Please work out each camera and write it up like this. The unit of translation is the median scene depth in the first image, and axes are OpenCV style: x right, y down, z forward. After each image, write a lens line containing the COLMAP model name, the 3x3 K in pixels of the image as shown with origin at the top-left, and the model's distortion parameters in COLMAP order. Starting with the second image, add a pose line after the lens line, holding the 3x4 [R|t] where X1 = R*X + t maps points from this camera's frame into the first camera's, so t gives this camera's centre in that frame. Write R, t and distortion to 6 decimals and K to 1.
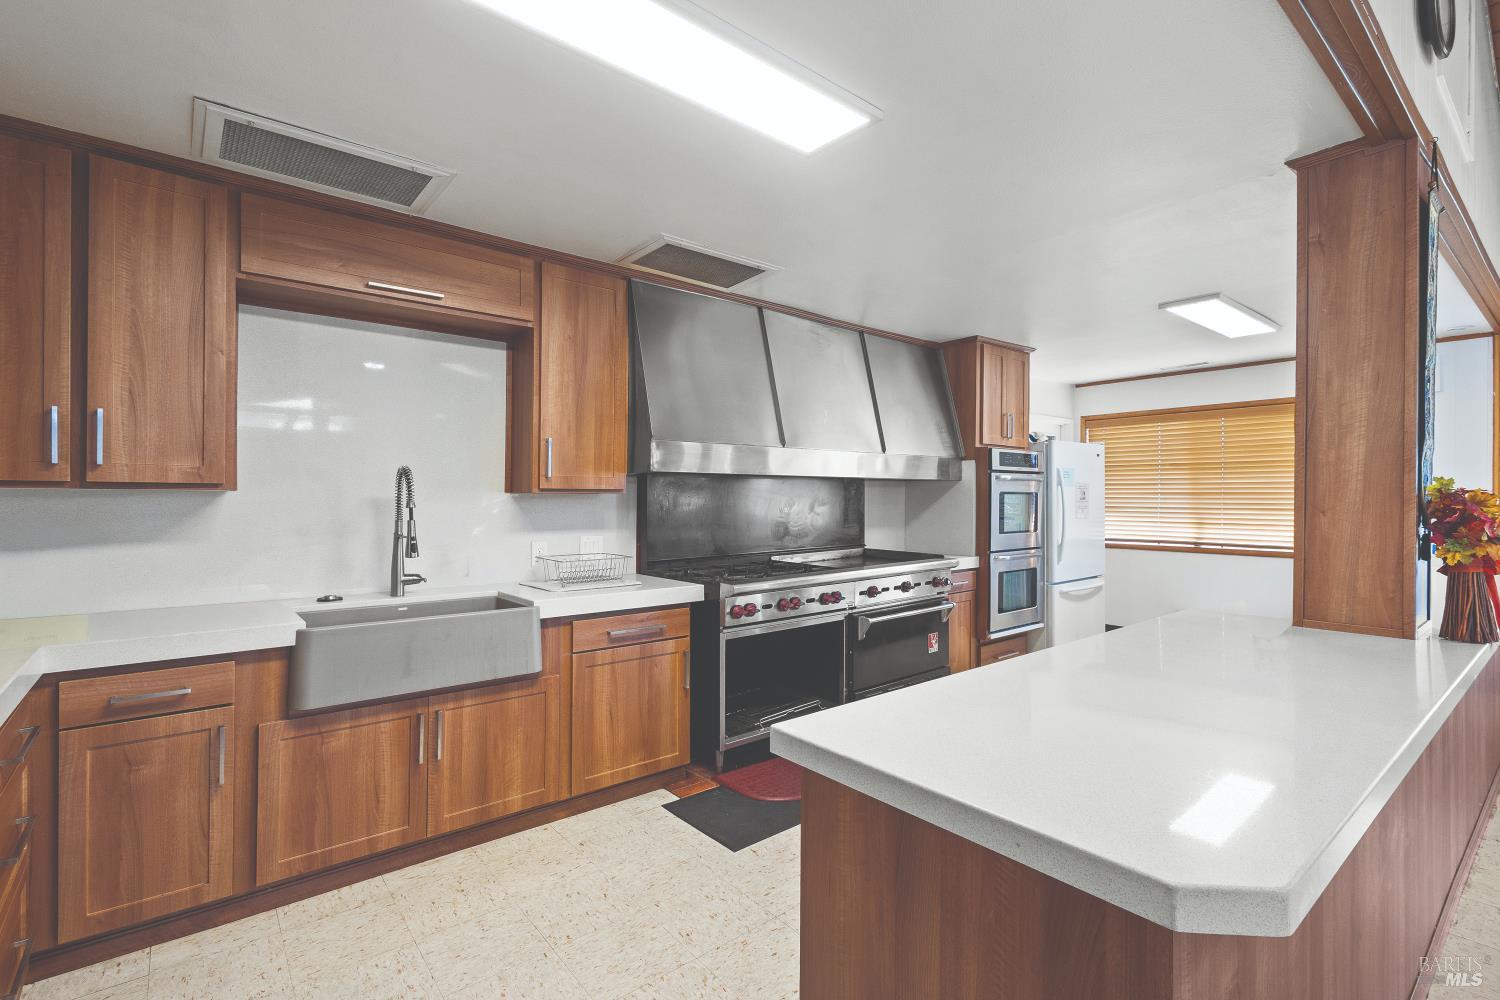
lens RADIAL K [[693.5, 0, 752.6], [0, 693.5, 496.1], [0, 0, 1]] dist [0.001591, -0.000623]
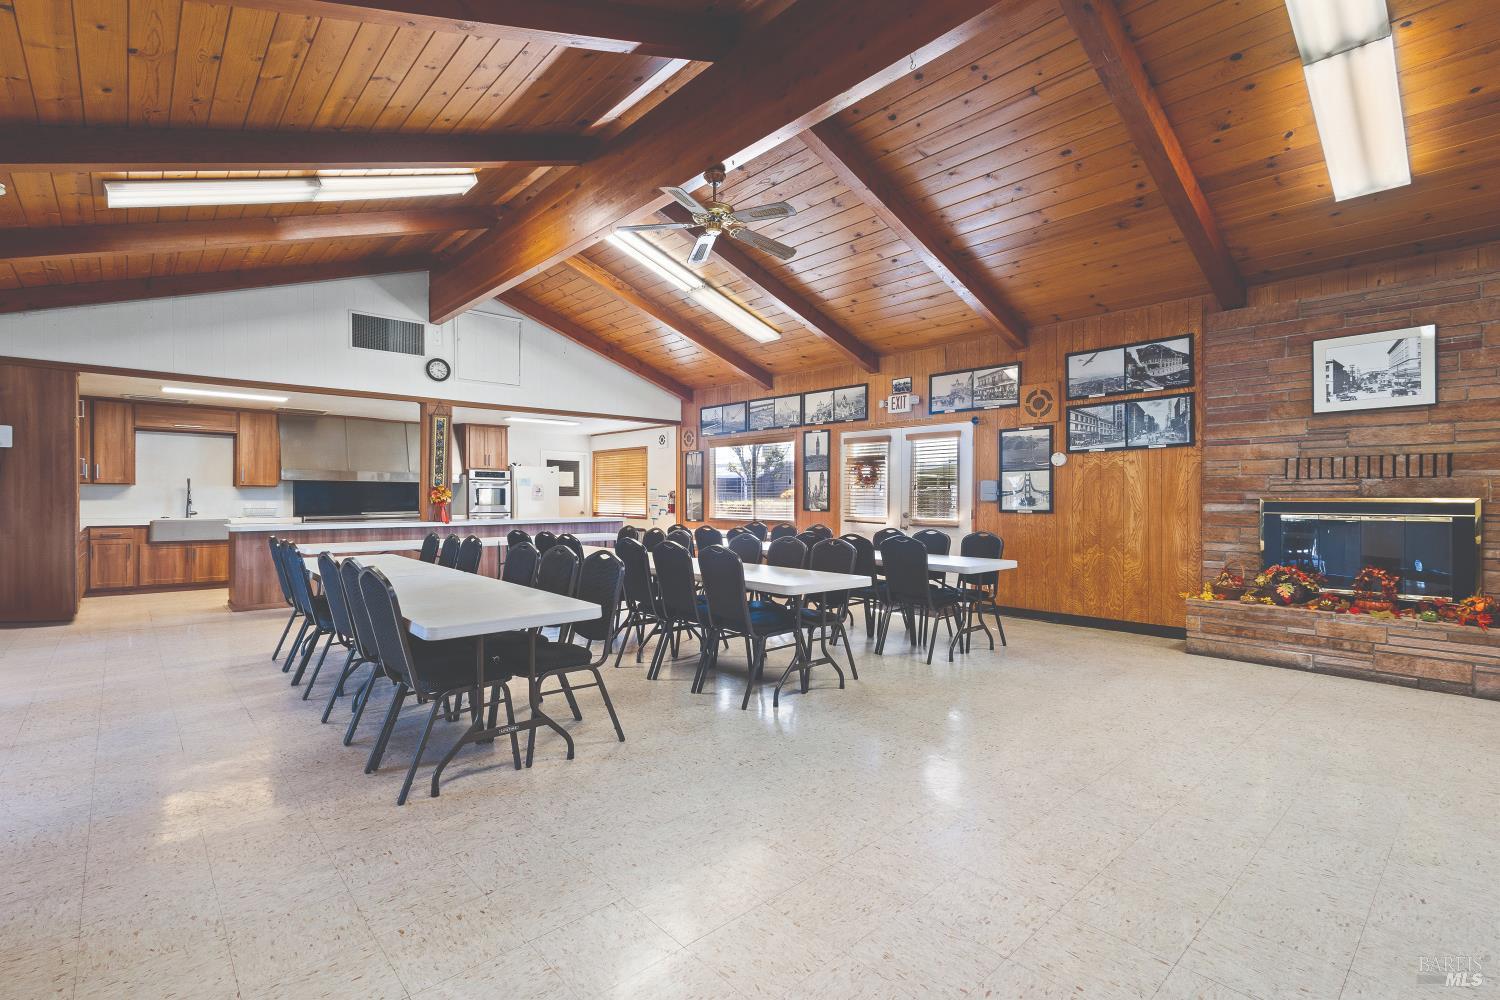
lens RADIAL K [[693.5, 0, 746.9], [0, 693.5, 501.0], [0, 0, 1]] dist [0.001591, -0.000623]
pose [[0.997156, 0.000270, 0.075362, 2.211839], [-0.000401, 0.999998, 0.001711, 0.069108], [-0.075361, -0.001737, 0.997155, -2.905037]]
